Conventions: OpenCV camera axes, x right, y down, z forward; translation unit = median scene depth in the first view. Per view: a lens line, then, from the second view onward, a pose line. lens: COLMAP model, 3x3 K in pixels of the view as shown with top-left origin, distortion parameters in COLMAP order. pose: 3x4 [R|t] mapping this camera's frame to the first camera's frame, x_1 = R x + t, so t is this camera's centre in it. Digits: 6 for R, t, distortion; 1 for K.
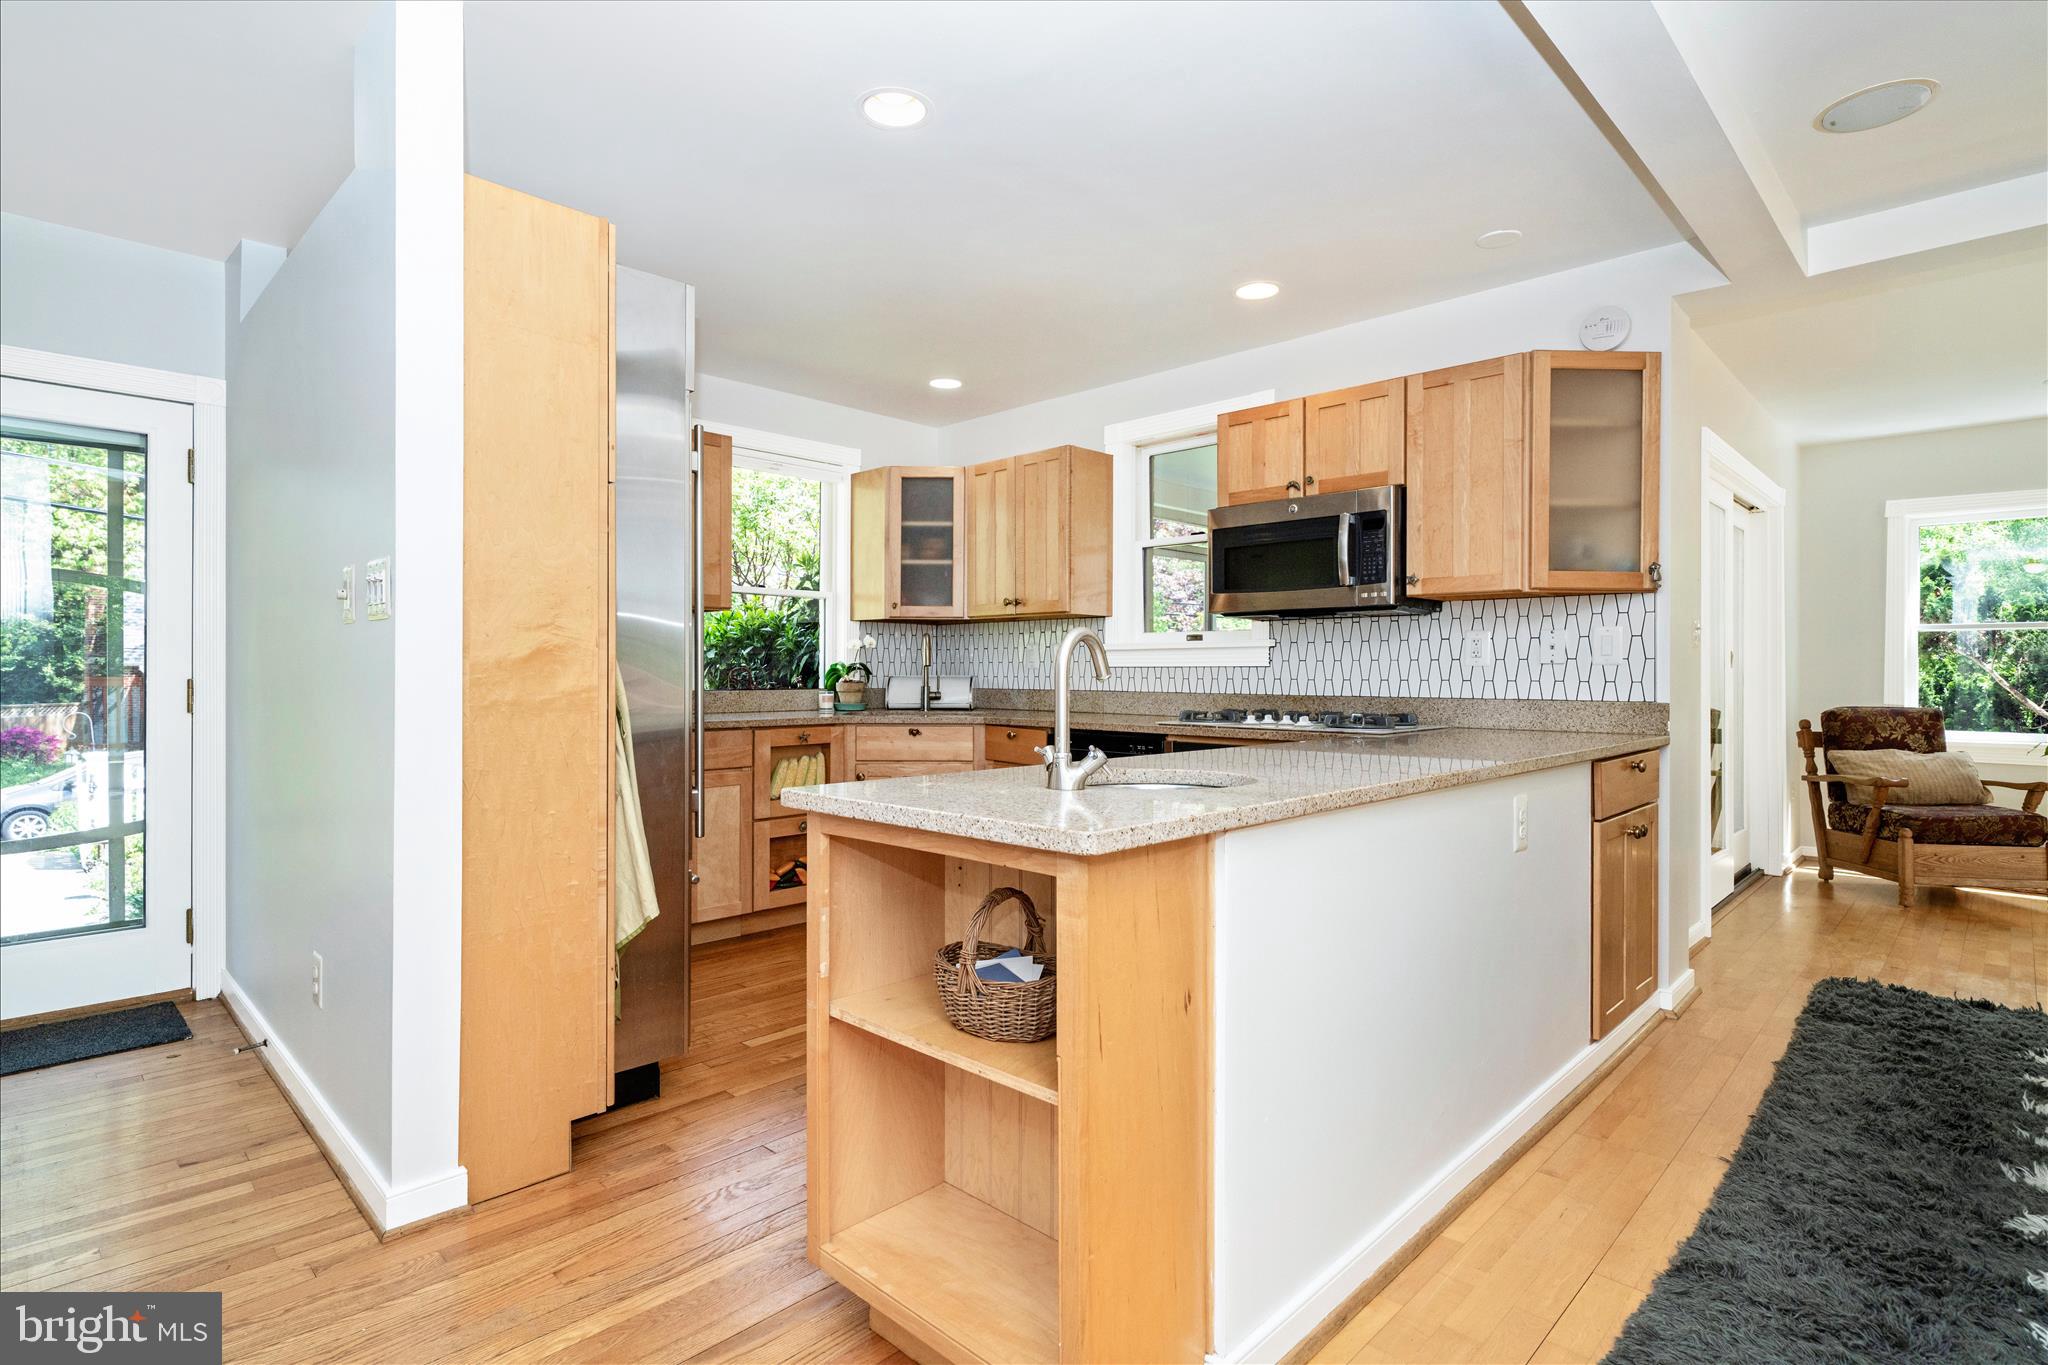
lens RADIAL K [[1019.1, 0, 1020.9], [0, 1019.1, 678.9], [0, 0, 1]] dist [-0.001879, -0.000305]
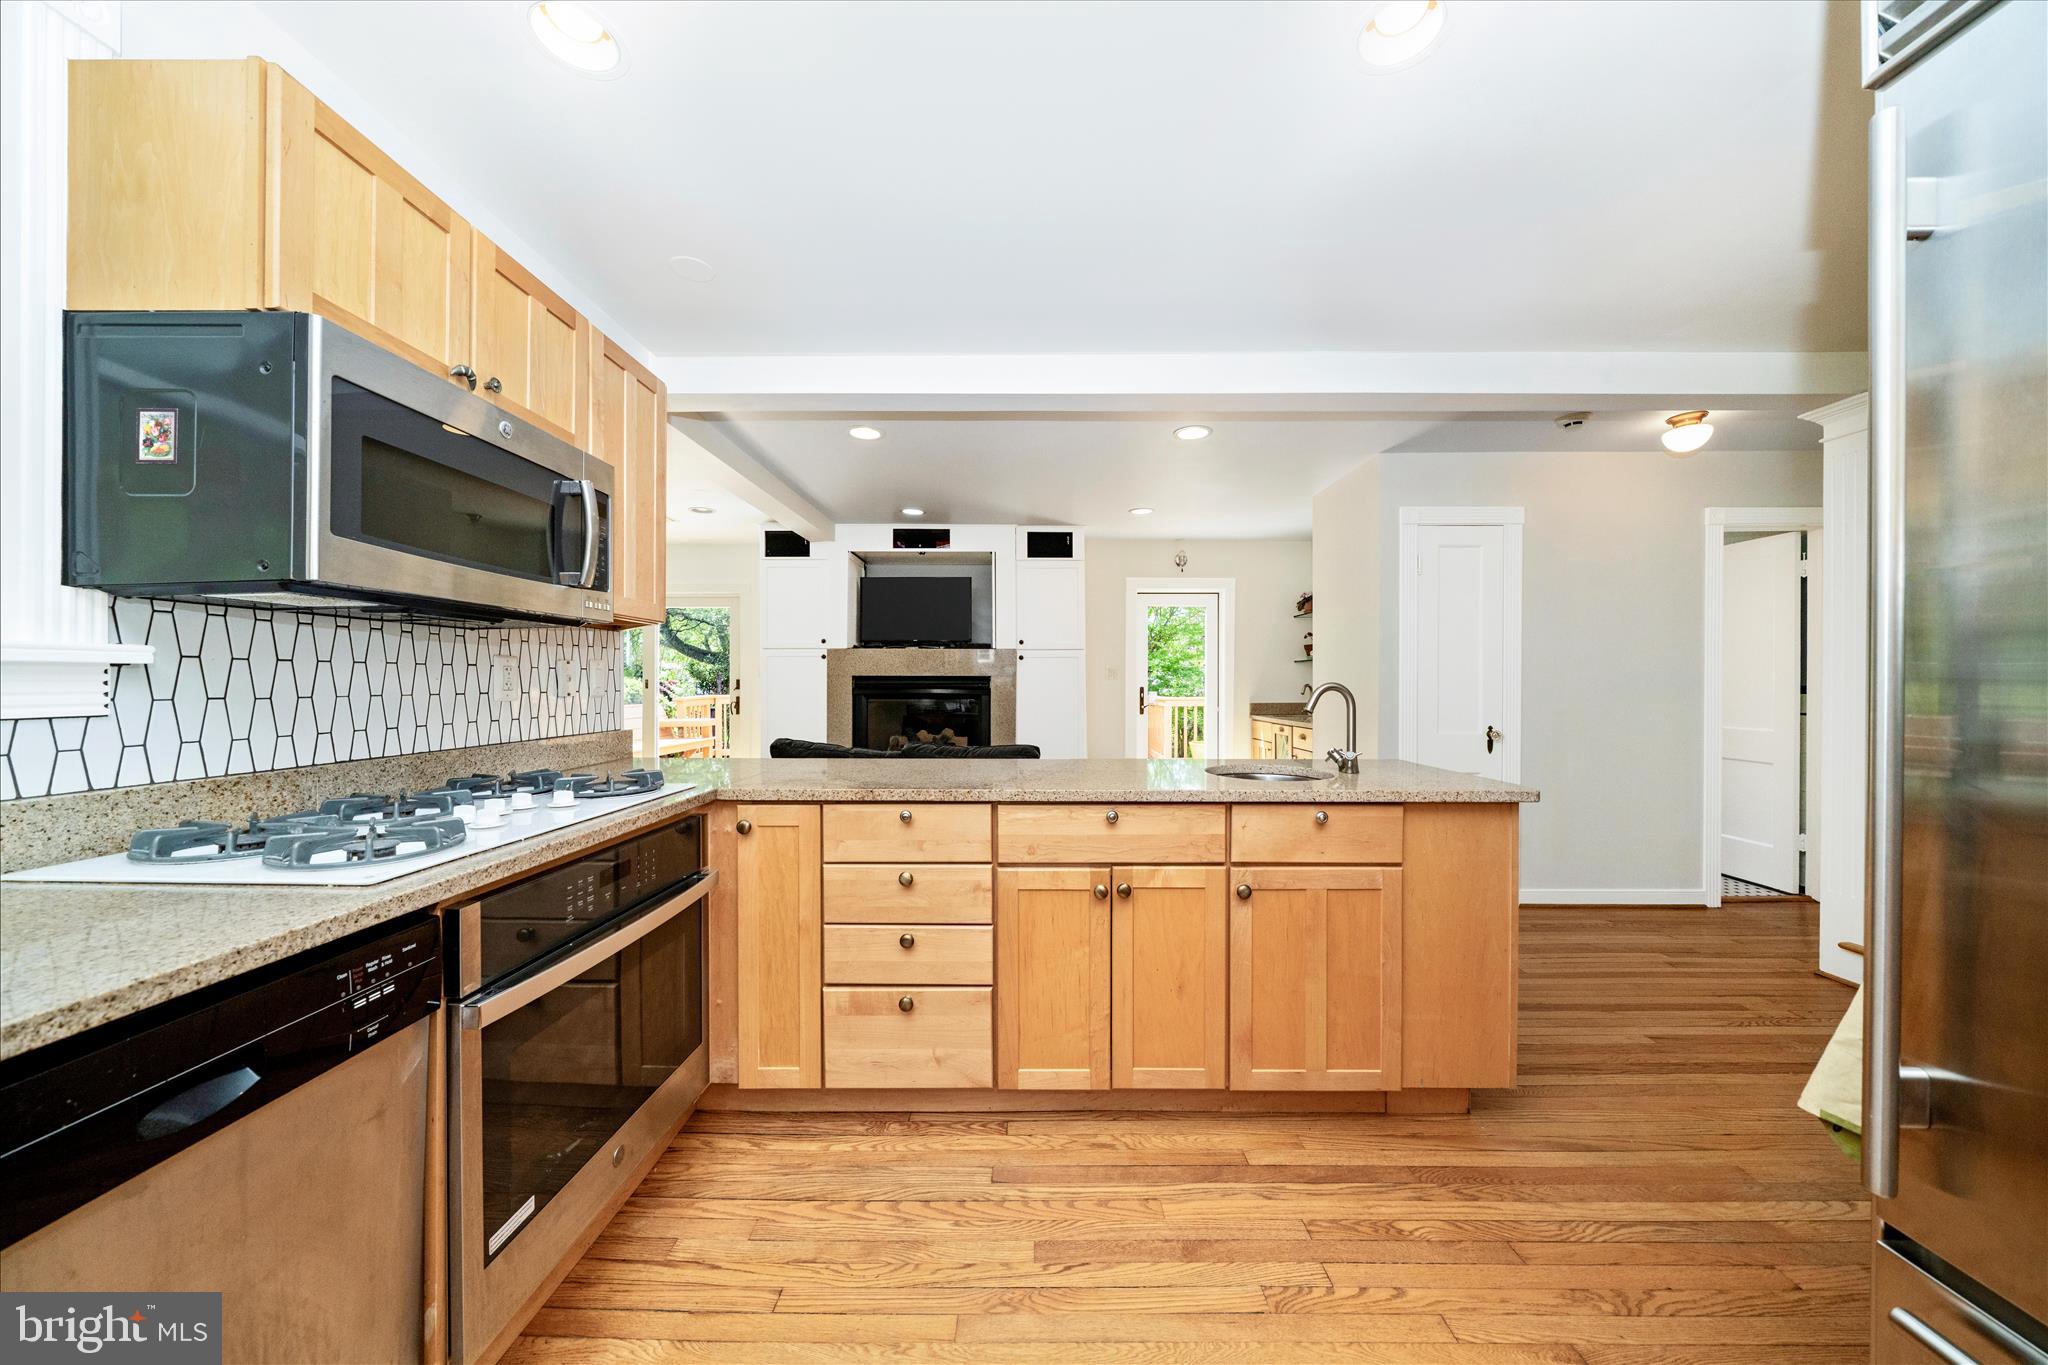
lens RADIAL K [[697.1, 0, 1026.4], [0, 697.1, 684.9], [0, 0, 1]] dist [-0.004943, 0.000202]
pose [[-0.692236, -0.004452, 0.721657, -0.158842], [0.002333, 0.999962, 0.008407, -0.021627], [-0.721667, 0.007503, -0.692200, 0.807499]]
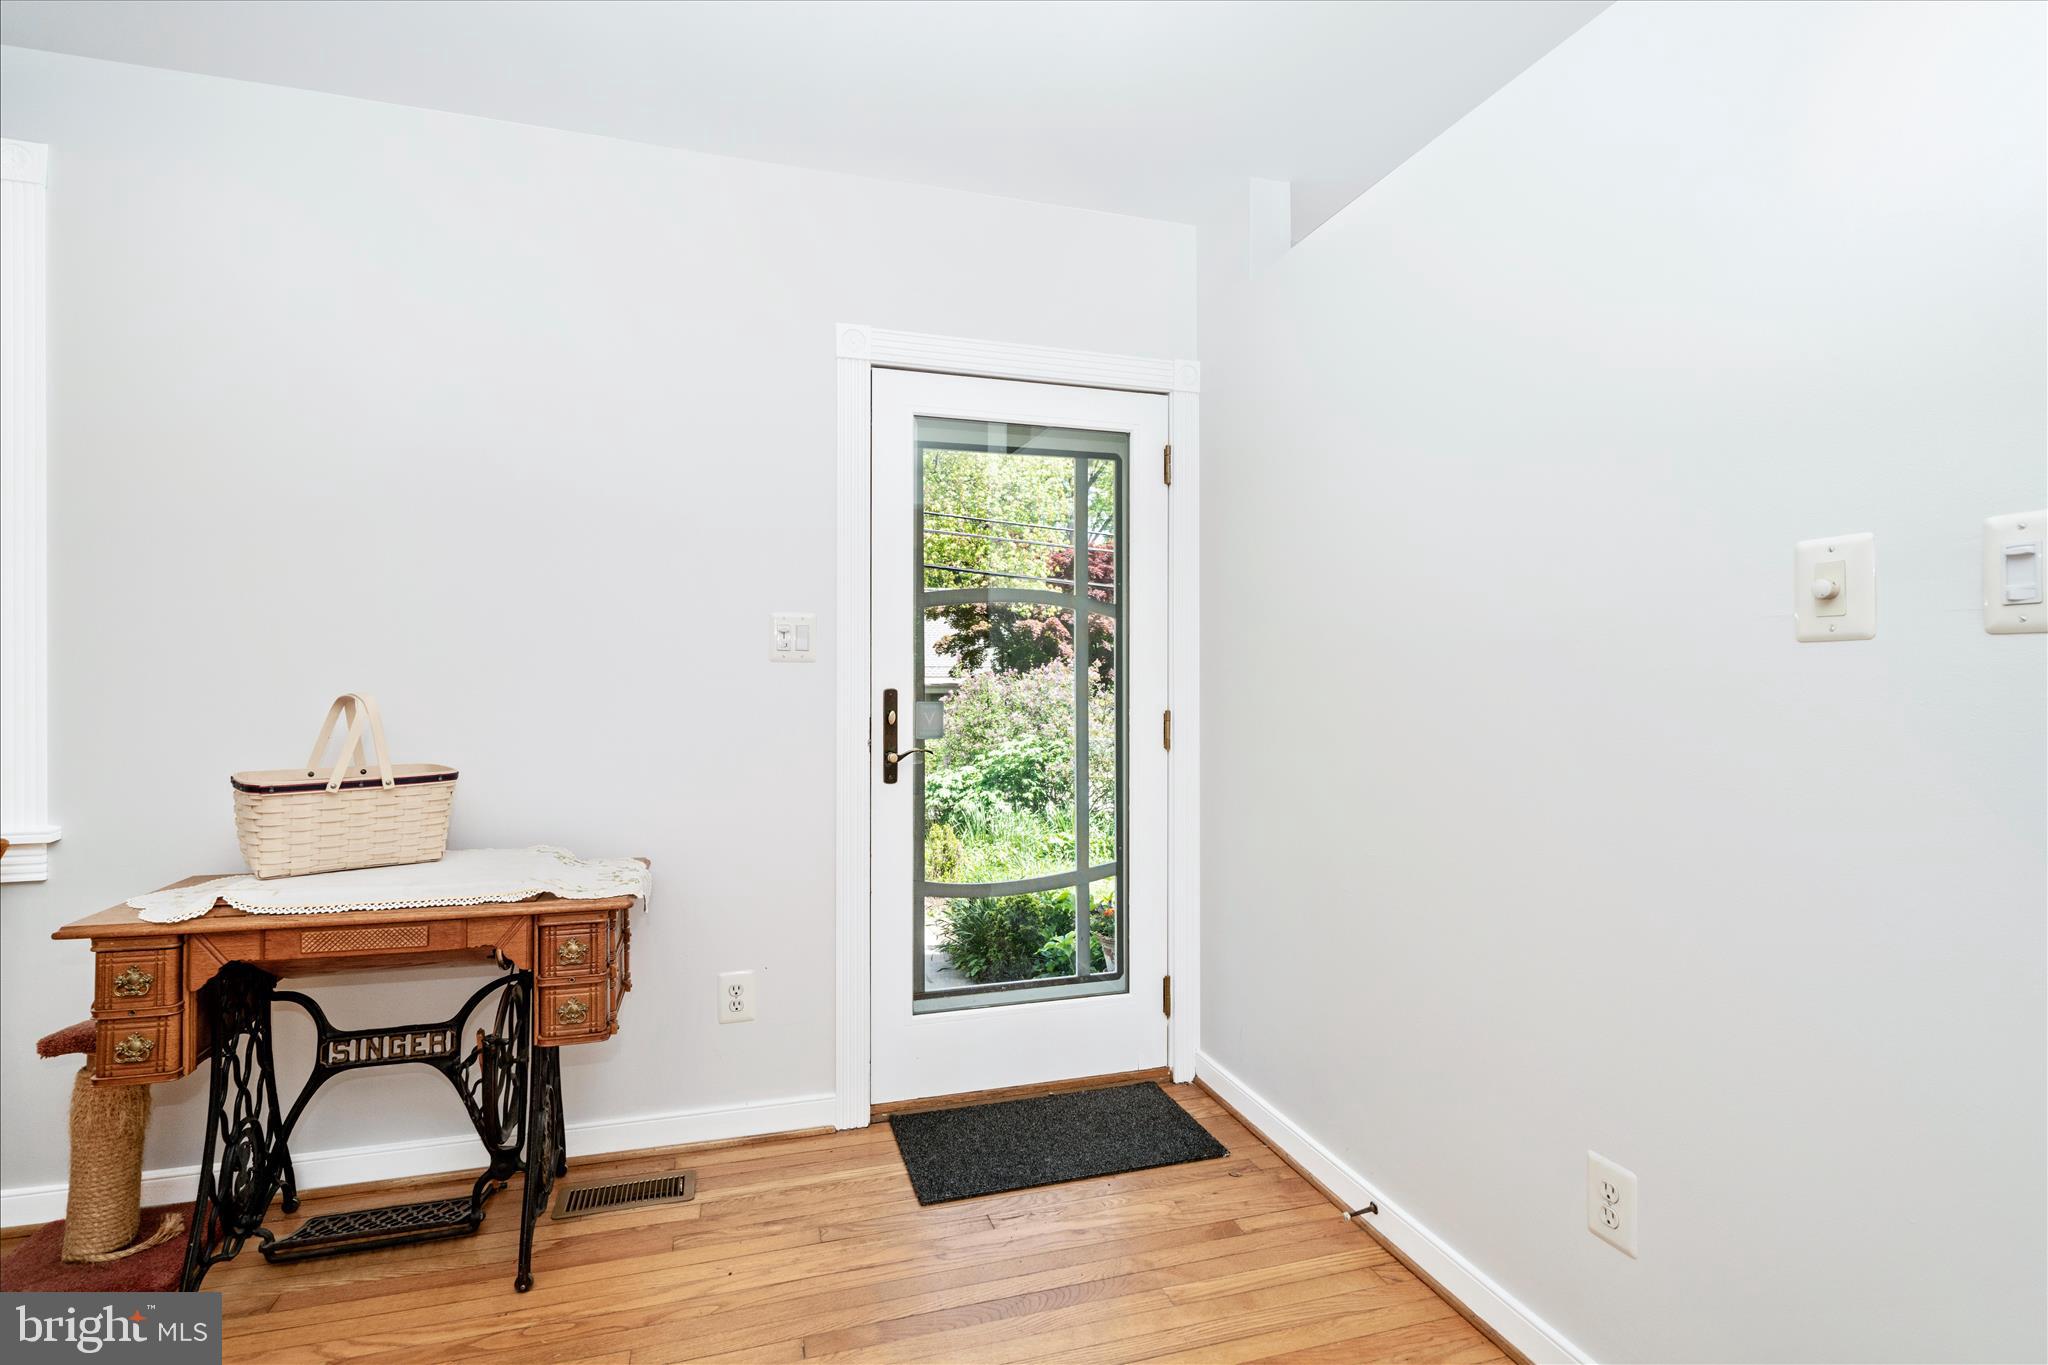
lens RADIAL K [[967.3, 0, 1020.1], [0, 967.3, 685.4], [0, 0, 1]] dist [-0.002896, 0.000214]
pose [[0.878601, -0.002327, -0.477551, -0.374222], [0.000453, 0.999992, -0.004039, -0.012699], [0.477556, 0.003332, 0.878595, 0.151560]]
